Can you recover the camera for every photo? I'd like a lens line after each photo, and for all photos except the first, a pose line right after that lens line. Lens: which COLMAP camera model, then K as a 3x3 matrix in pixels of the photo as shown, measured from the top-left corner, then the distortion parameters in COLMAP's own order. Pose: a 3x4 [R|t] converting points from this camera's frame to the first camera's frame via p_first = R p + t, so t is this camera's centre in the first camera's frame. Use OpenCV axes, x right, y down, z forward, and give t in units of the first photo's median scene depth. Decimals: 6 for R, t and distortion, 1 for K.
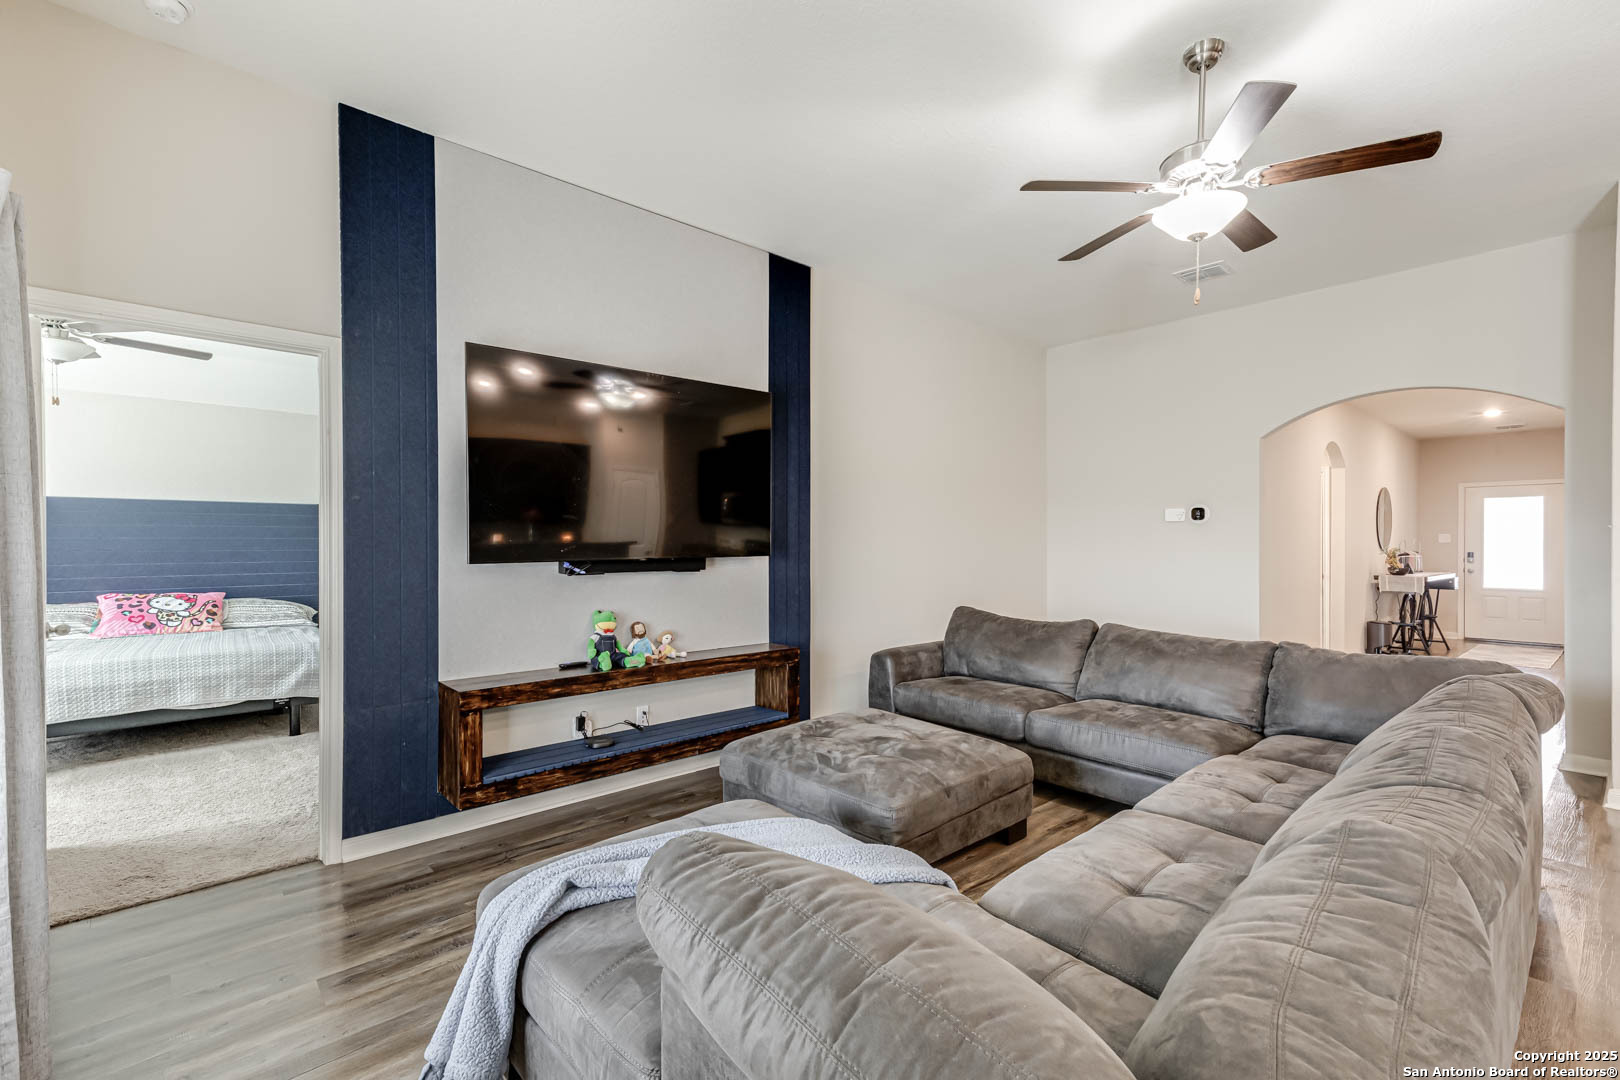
lens RADIAL K [[732.4, 0, 796.7], [0, 732.4, 551.1], [0, 0, 1]] dist [0.025173, -0.000462]
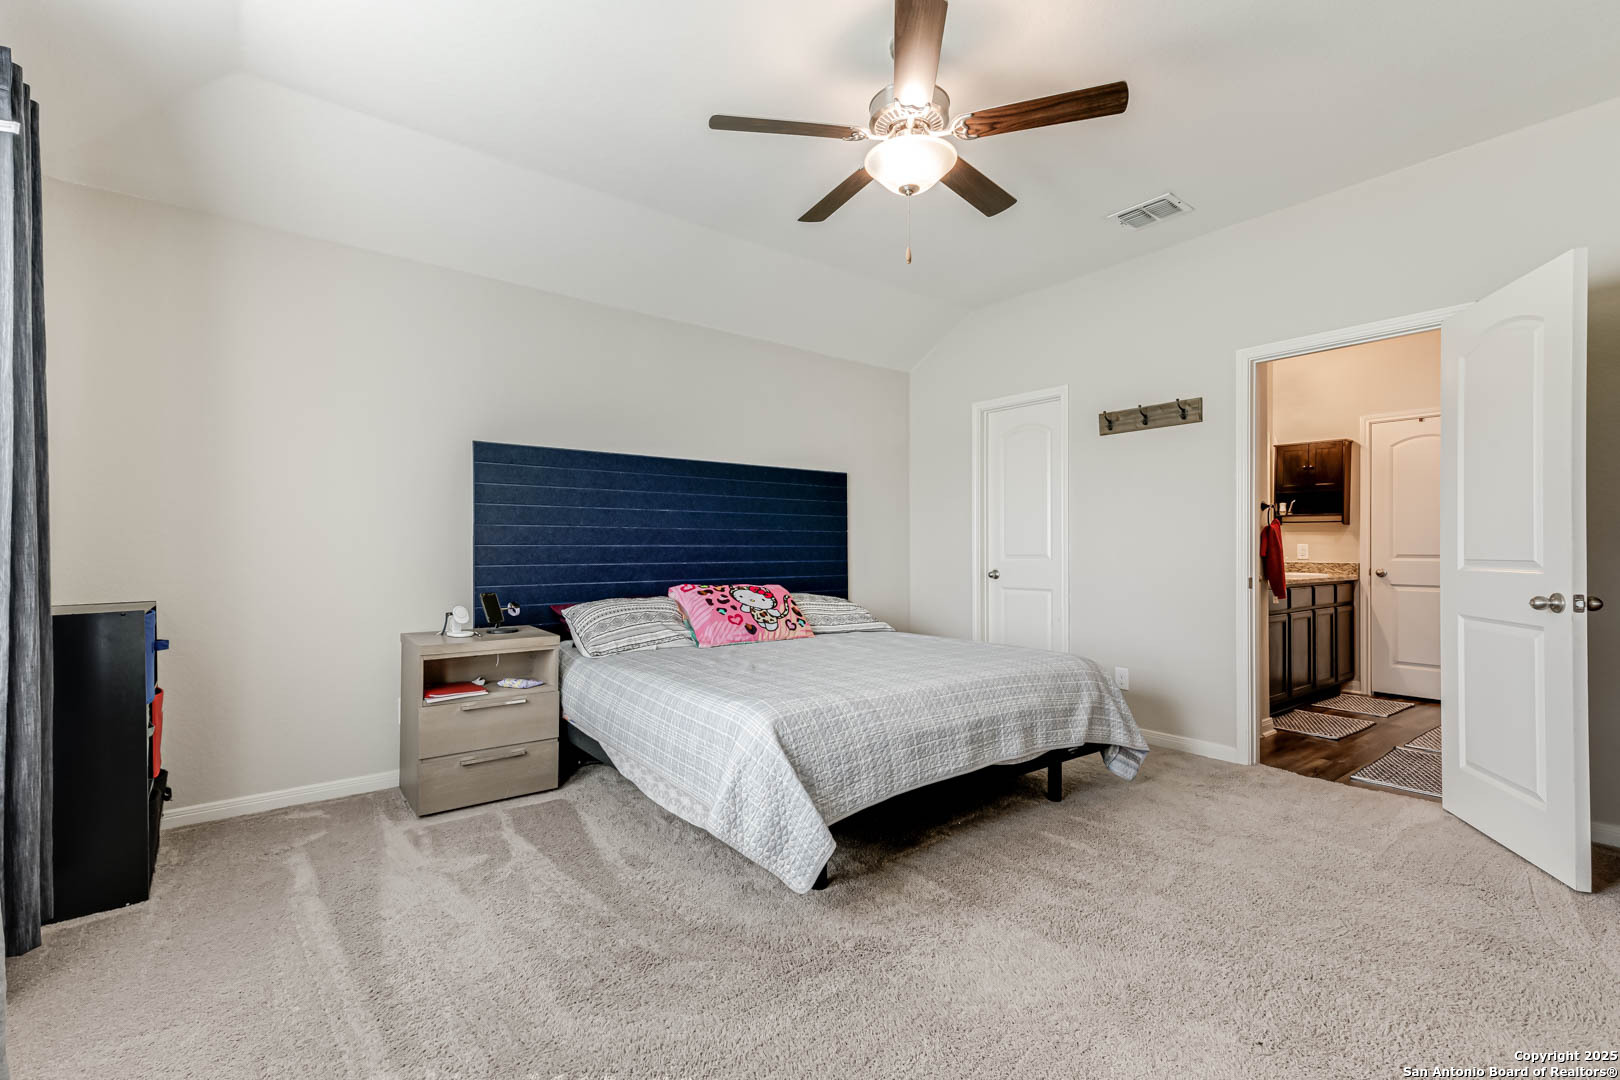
lens RADIAL K [[732.4, 0, 777.4], [0, 732.4, 548.9], [0, 0, 1]] dist [0.025173, -0.000462]
pose [[0.998266, 0.003286, -0.058771, -0.908225], [-0.003875, 0.999943, -0.009911, 0.033644], [0.058735, 0.010121, 0.998222, 0.338099]]
